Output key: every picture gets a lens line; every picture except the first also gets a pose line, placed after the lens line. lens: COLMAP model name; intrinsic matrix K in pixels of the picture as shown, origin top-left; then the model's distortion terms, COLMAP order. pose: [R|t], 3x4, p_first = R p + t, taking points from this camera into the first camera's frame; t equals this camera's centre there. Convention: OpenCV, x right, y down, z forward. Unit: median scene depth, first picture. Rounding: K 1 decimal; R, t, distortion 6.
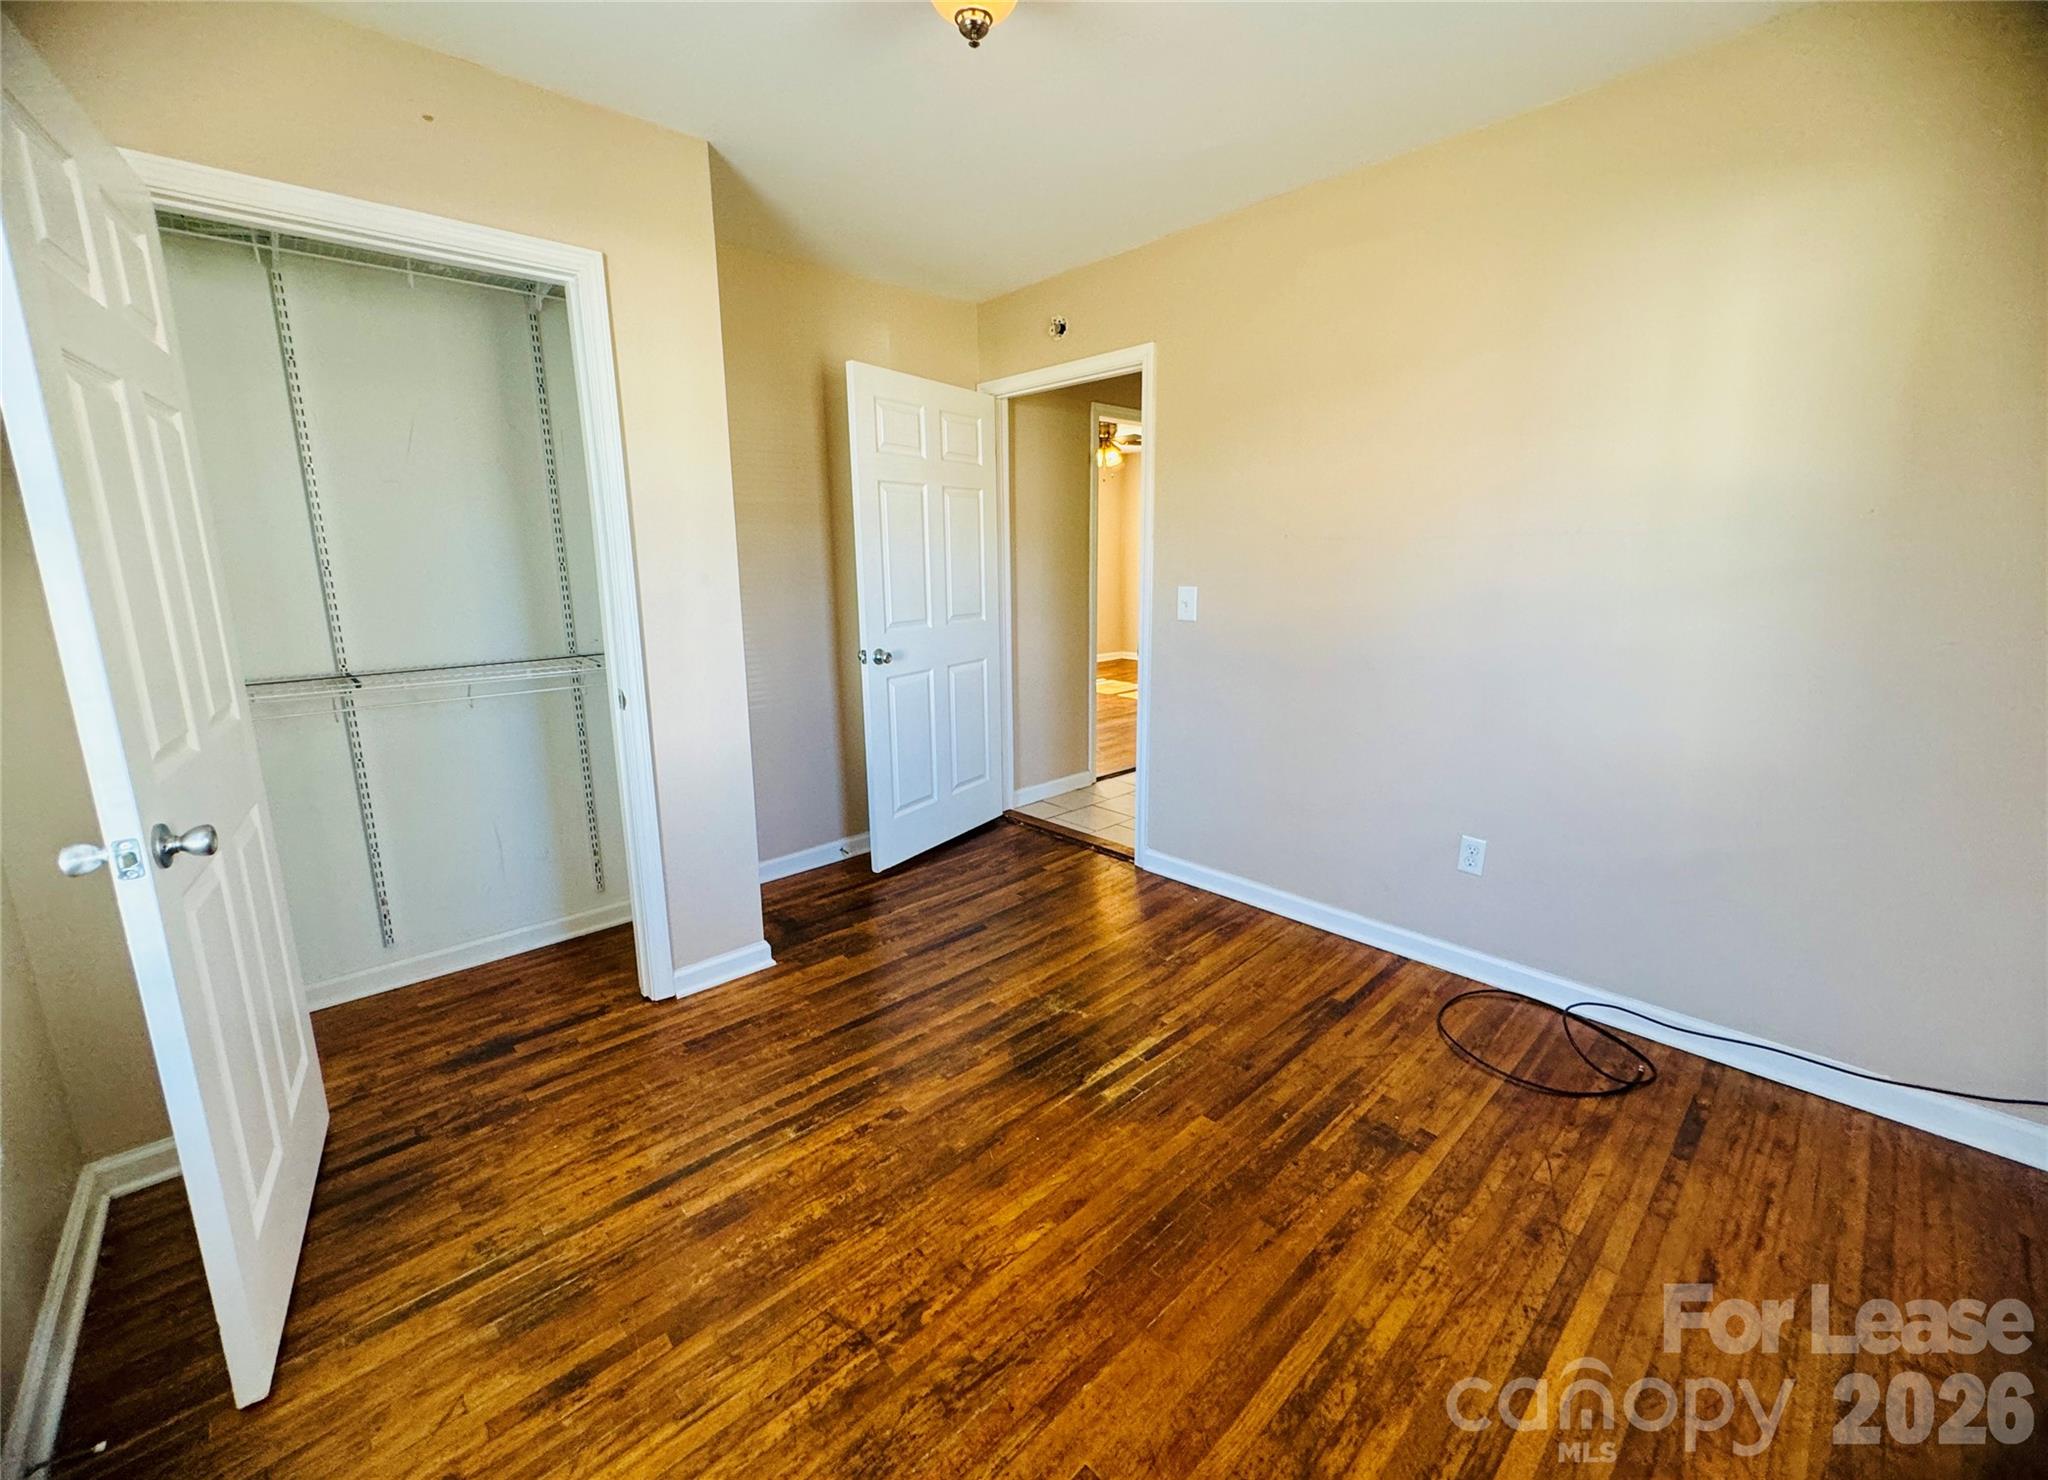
lens RADIAL K [[895.1, 0, 1025.4], [0, 895.1, 734.7], [0, 0, 1]] dist [-0.000759, -0.000205]
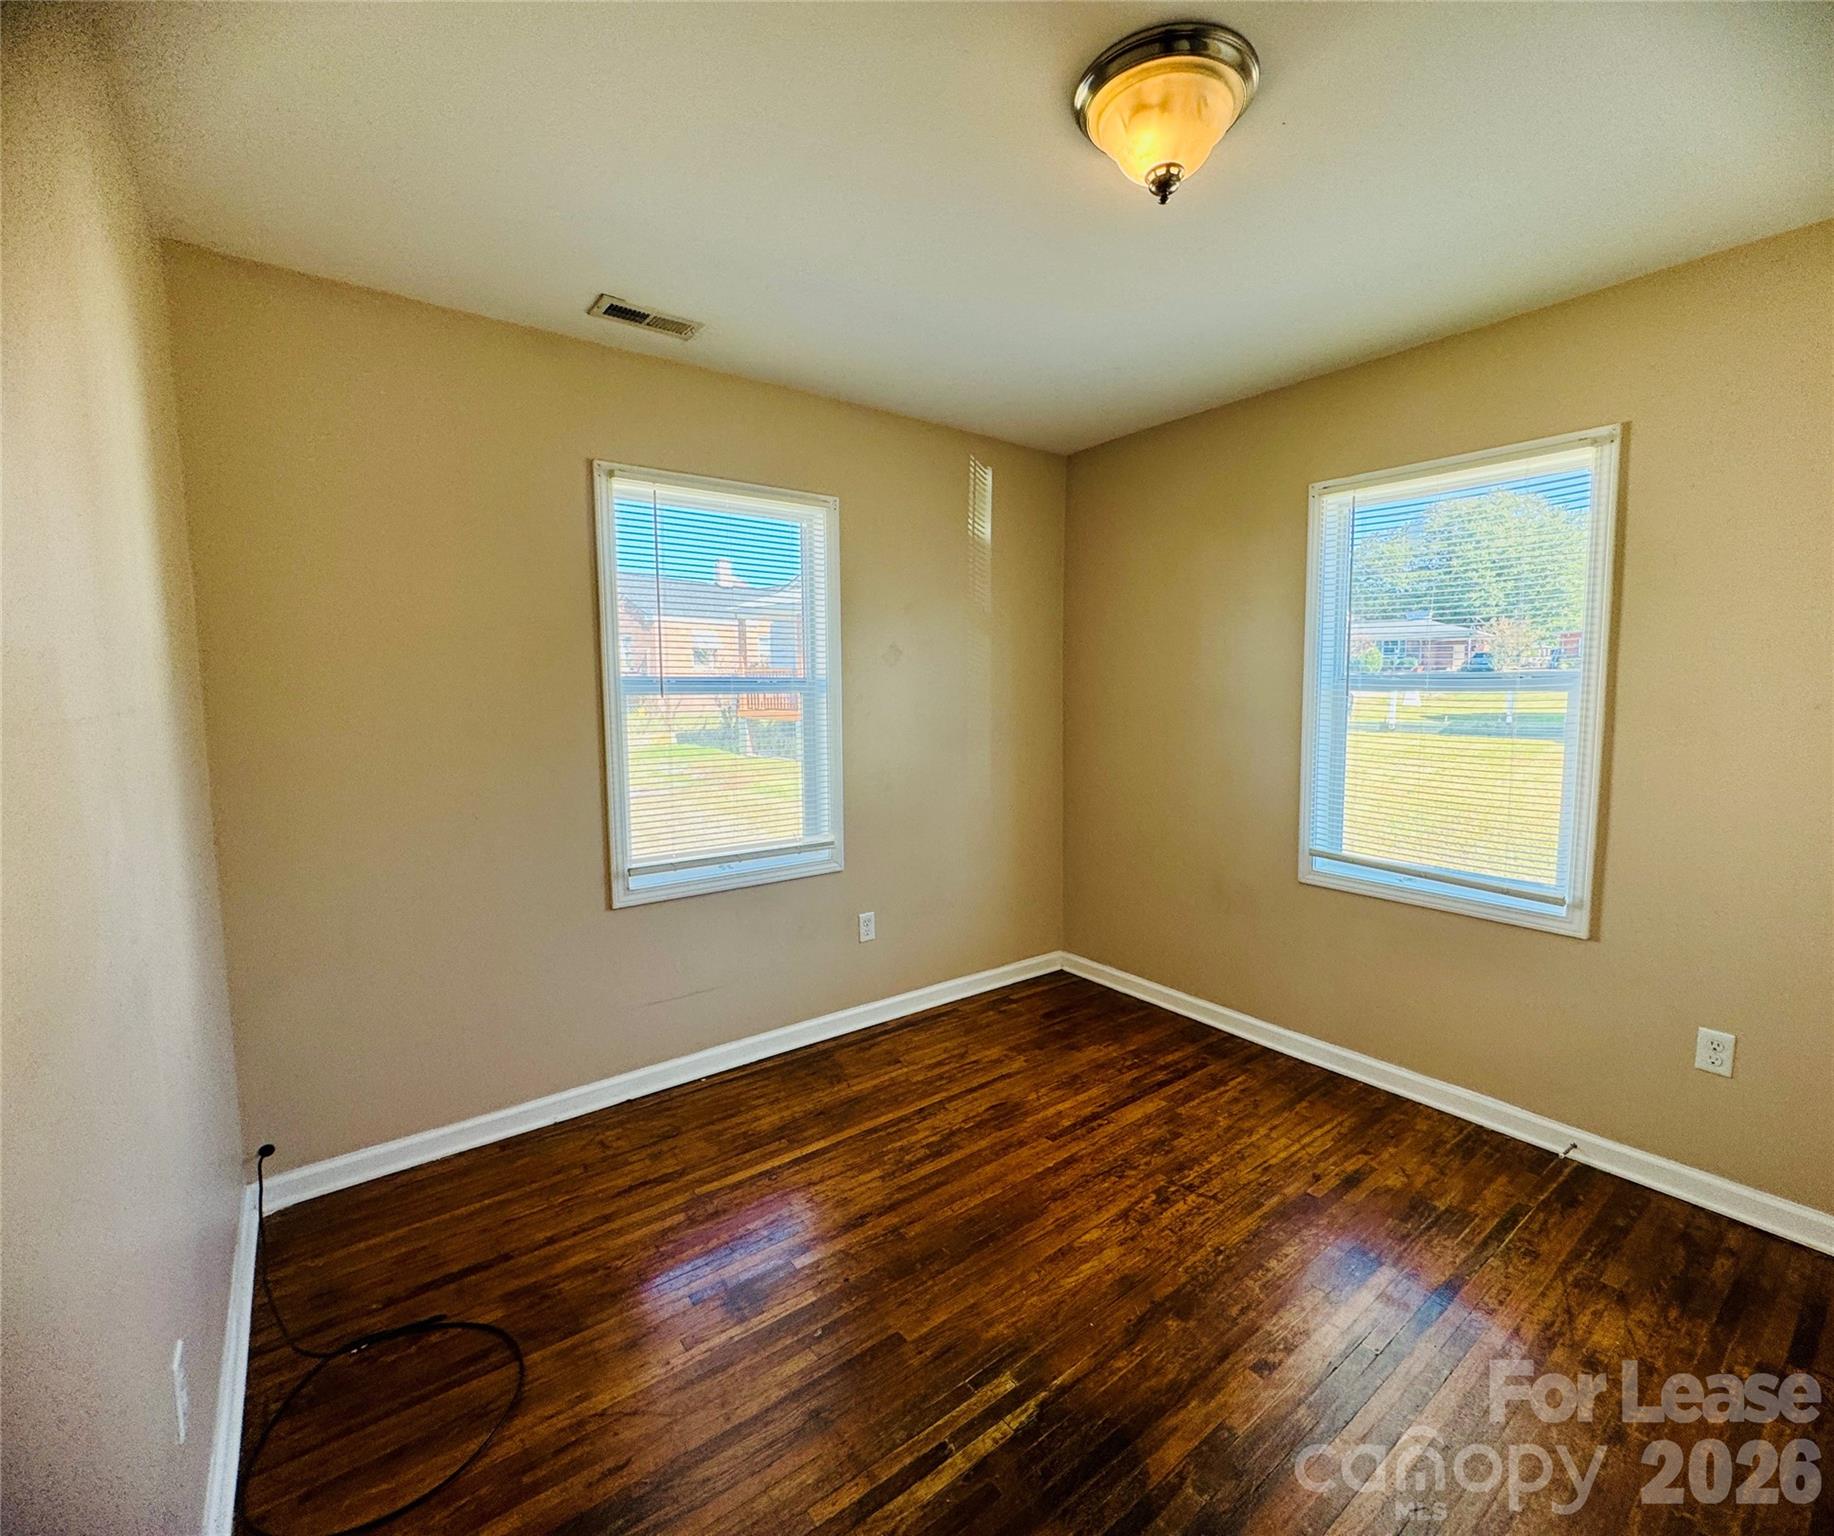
lens RADIAL K [[839.0, 0, 918.5], [0, 839.0, 767.4], [0, 0, 1]] dist [0.000751, 0.000007]
pose [[-0.991884, 0.004118, 0.127076, 0.096313], [0.040373, 0.957948, 0.284086, -0.452809], [-0.120563, 0.286911, -0.950340, 2.019943]]
